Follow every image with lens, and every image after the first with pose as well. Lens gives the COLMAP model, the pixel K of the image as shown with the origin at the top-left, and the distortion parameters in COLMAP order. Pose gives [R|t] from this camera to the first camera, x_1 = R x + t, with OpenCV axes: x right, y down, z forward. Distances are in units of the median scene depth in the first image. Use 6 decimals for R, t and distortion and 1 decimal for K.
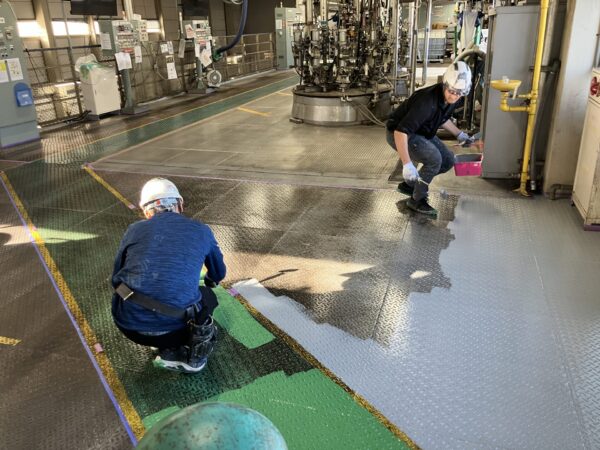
lens RADIAL K [[486.1, 0, 301.2], [0, 486.1, 218.8], [0, 0, 1]] dist [0.019053, -0.011642]
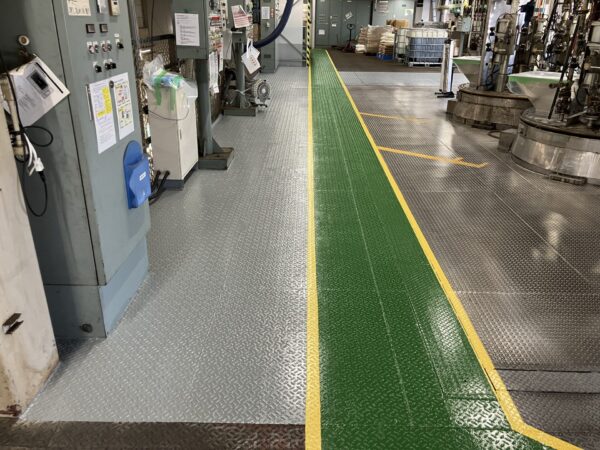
lens RADIAL K [[486.1, 0, 301.2], [0, 486.1, 218.8], [0, 0, 1]] dist [0.019053, -0.011642]
pose [[0.954654, -0.073601, 0.288476, -0.348625], [0.070957, 0.997286, 0.019624, -0.137232], [-0.289137, 0.001735, 0.957286, 0.391008]]
